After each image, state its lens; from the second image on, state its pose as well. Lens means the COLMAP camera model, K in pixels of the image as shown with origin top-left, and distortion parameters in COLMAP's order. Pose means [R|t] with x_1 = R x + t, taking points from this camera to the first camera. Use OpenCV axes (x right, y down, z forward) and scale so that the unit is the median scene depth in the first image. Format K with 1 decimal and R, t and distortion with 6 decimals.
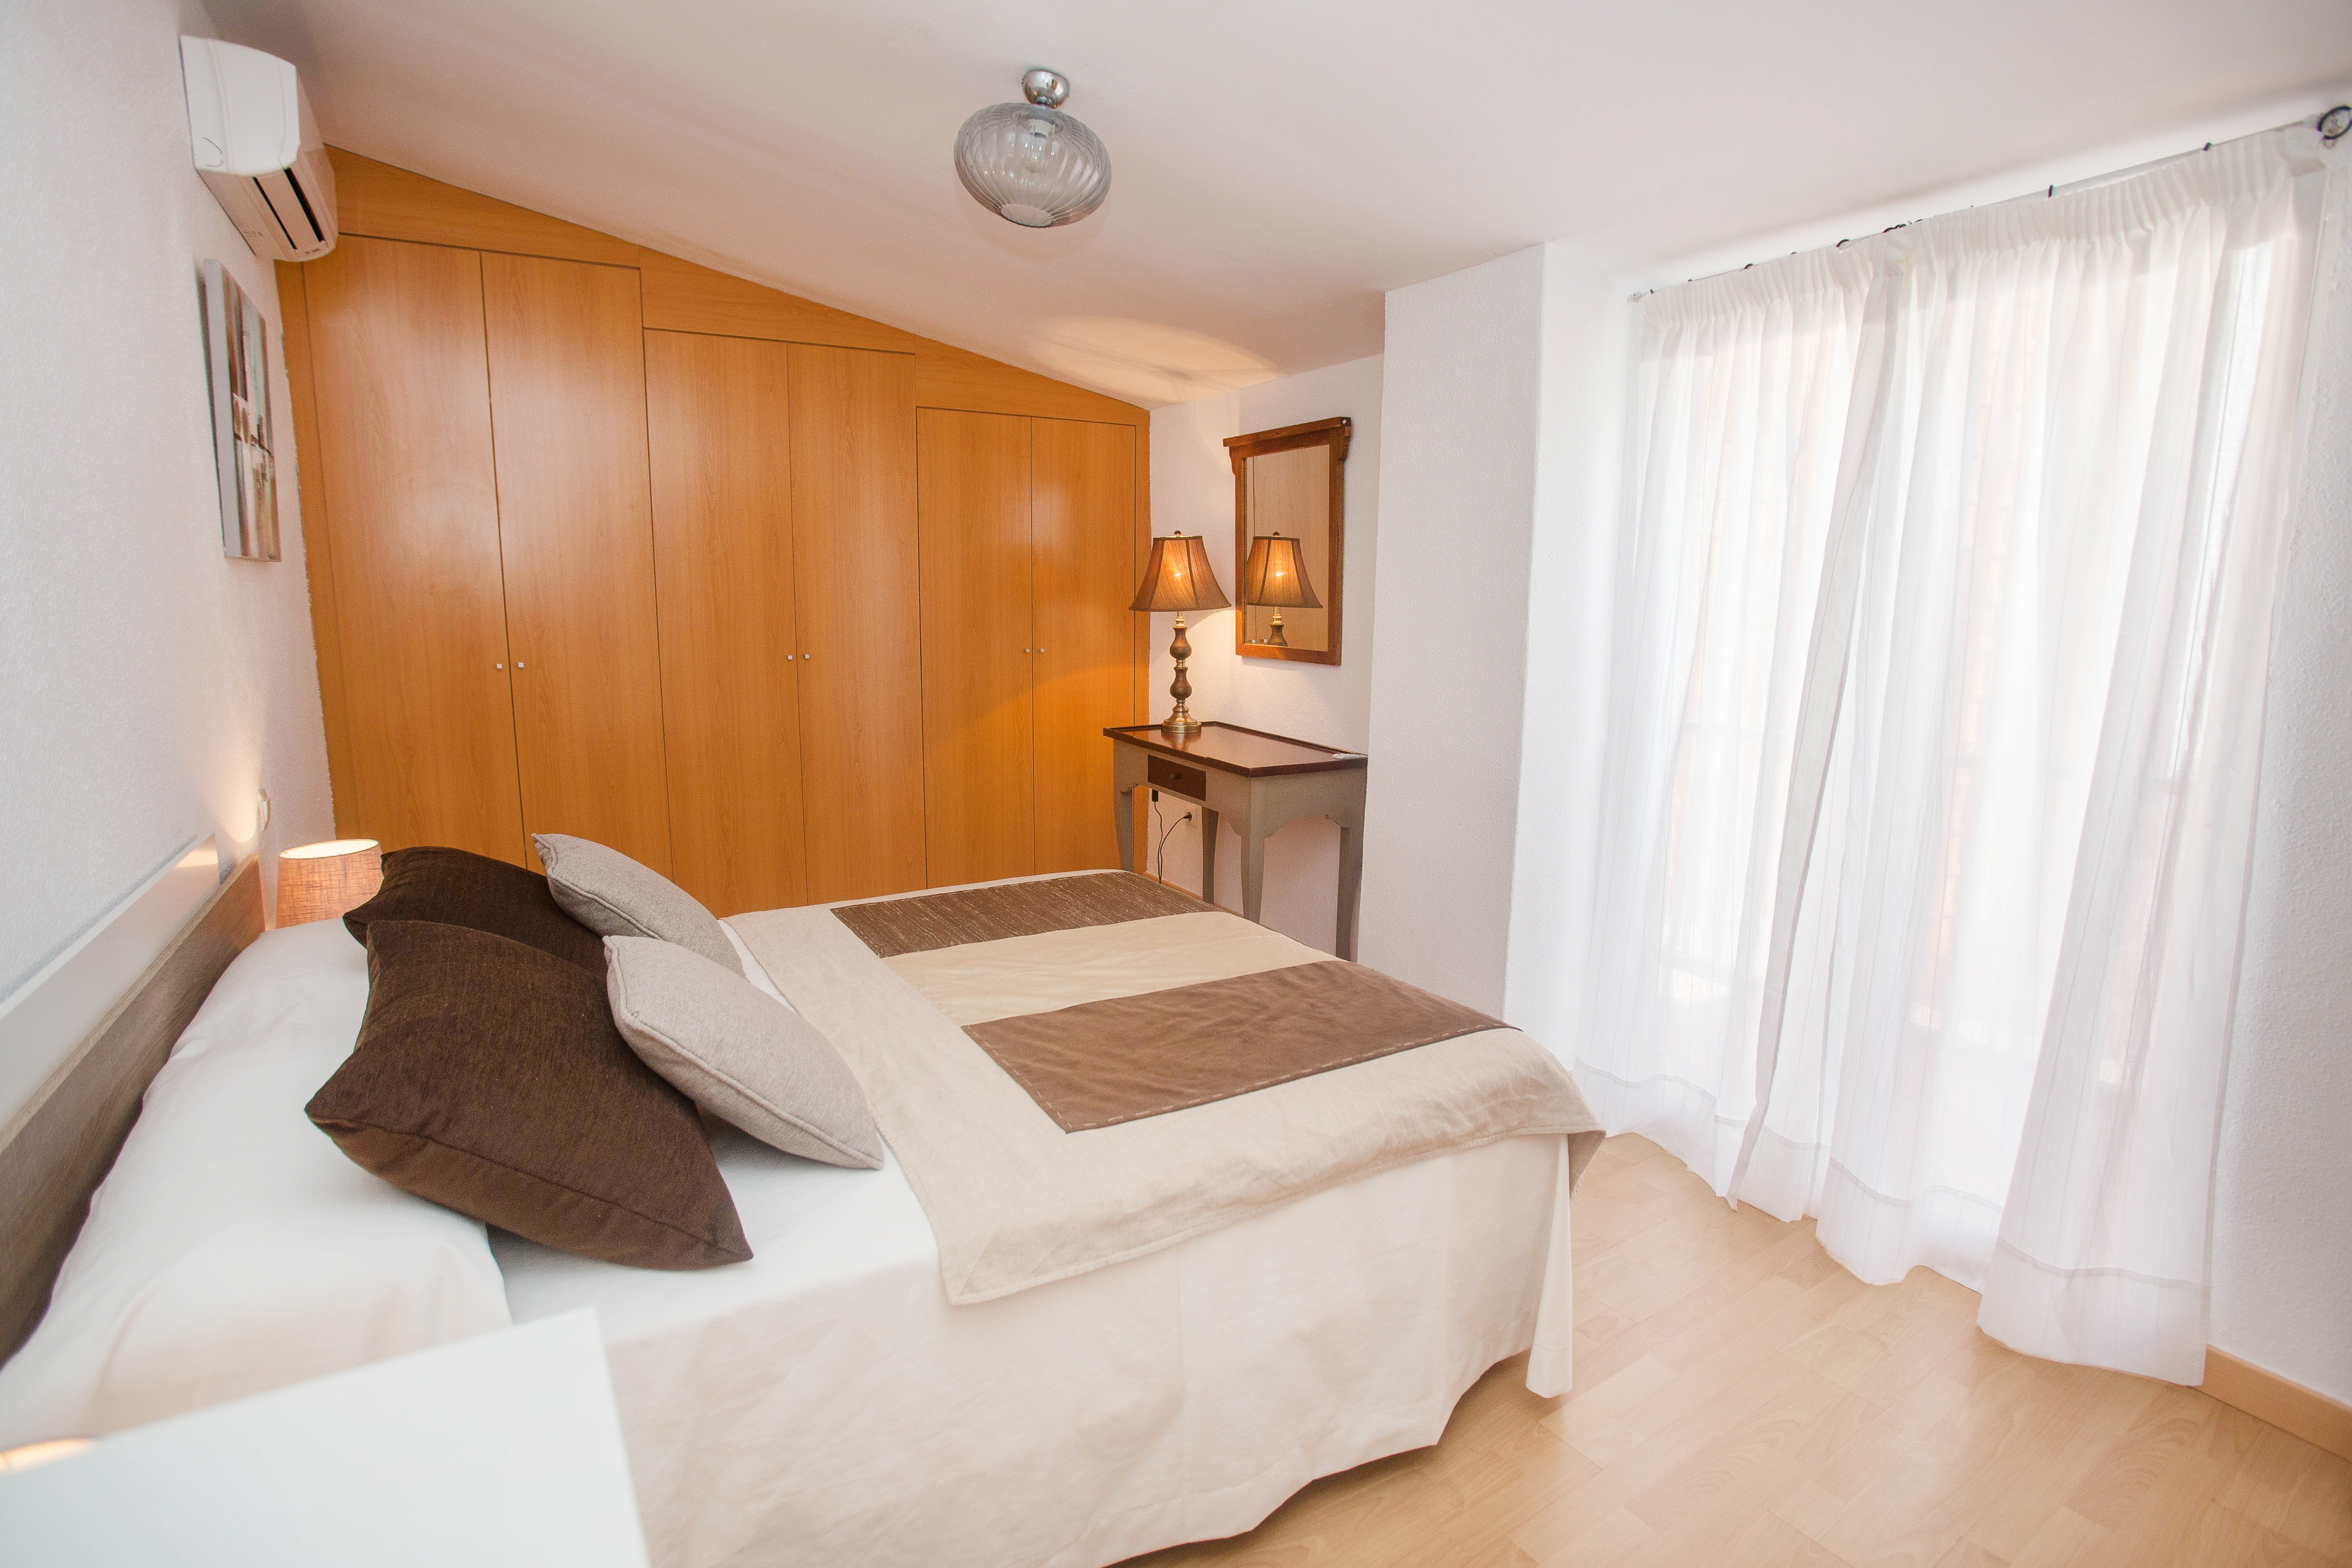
lens RADIAL K [[1097.2, 0, 1182.0], [0, 1097.2, 761.5], [0, 0, 1]] dist [-0.065390, 0.000203]
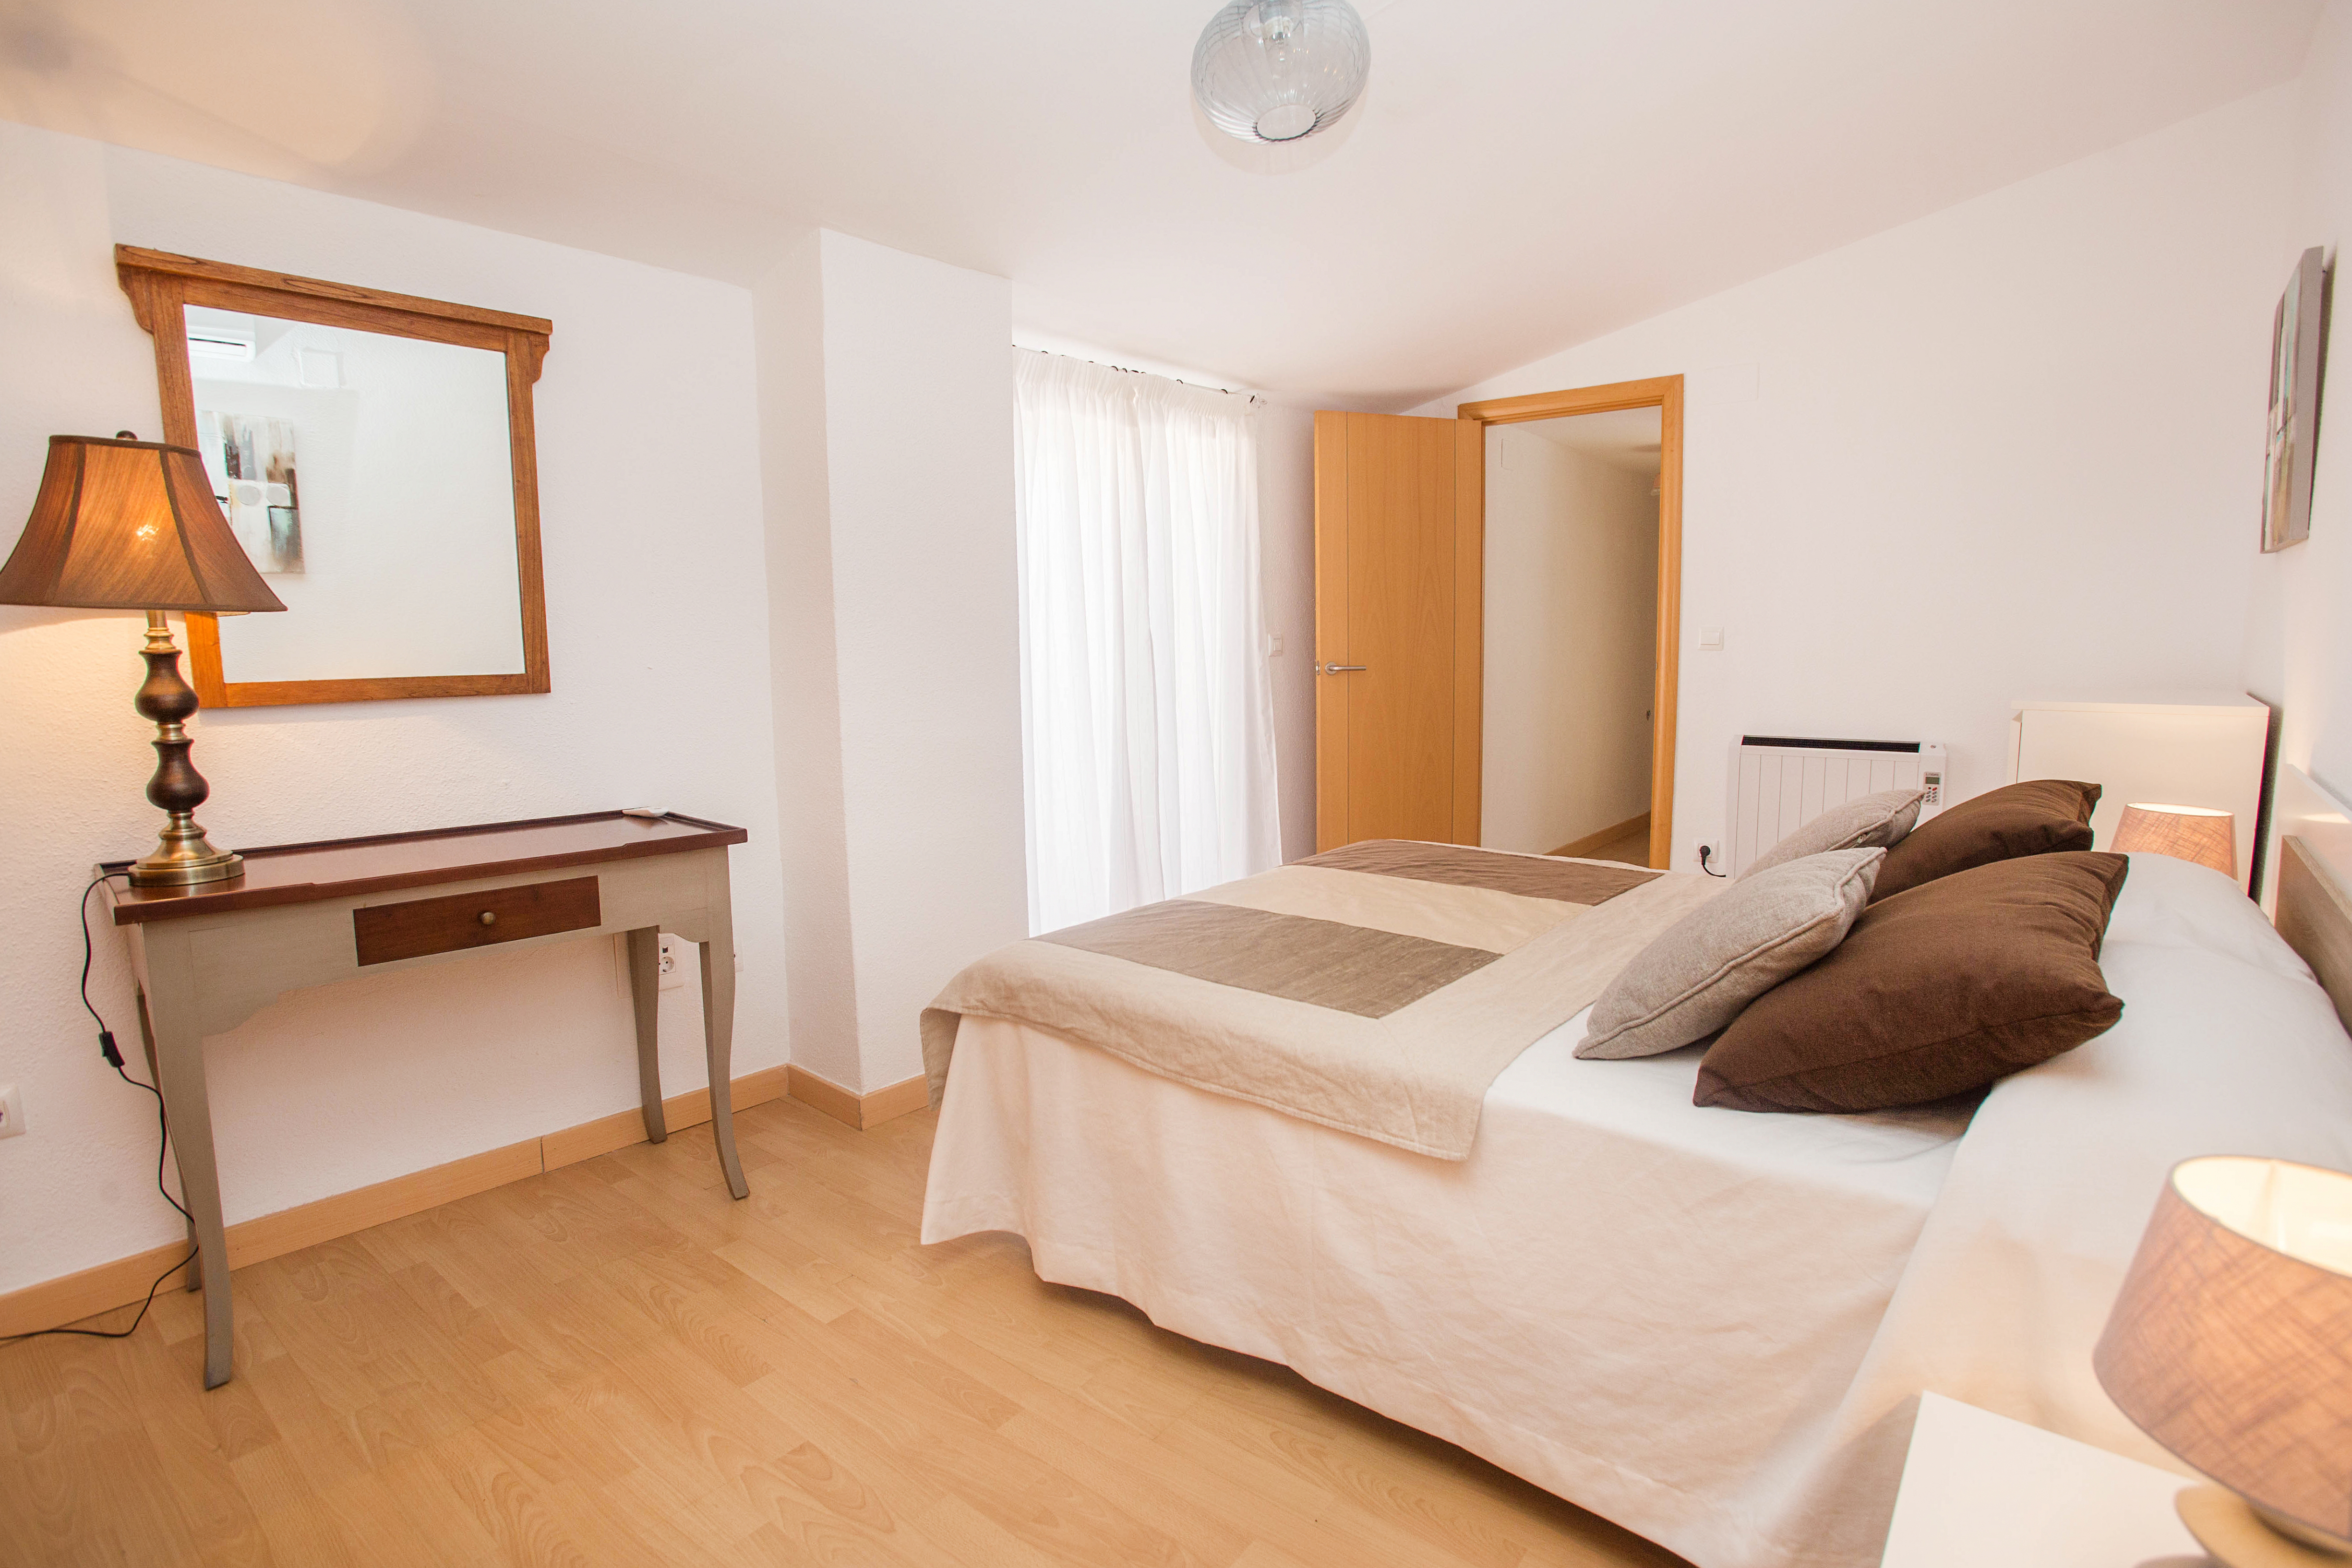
lens RADIAL K [[1097.2, 0, 1182.0], [0, 1097.2, 761.5], [0, 0, 1]] dist [-0.065390, 0.000203]
pose [[-0.287454, -0.110063, 0.951450, -0.521392], [0.159109, 0.974086, 0.160752, -0.079527], [-0.944486, 0.197593, -0.262493, 0.726223]]
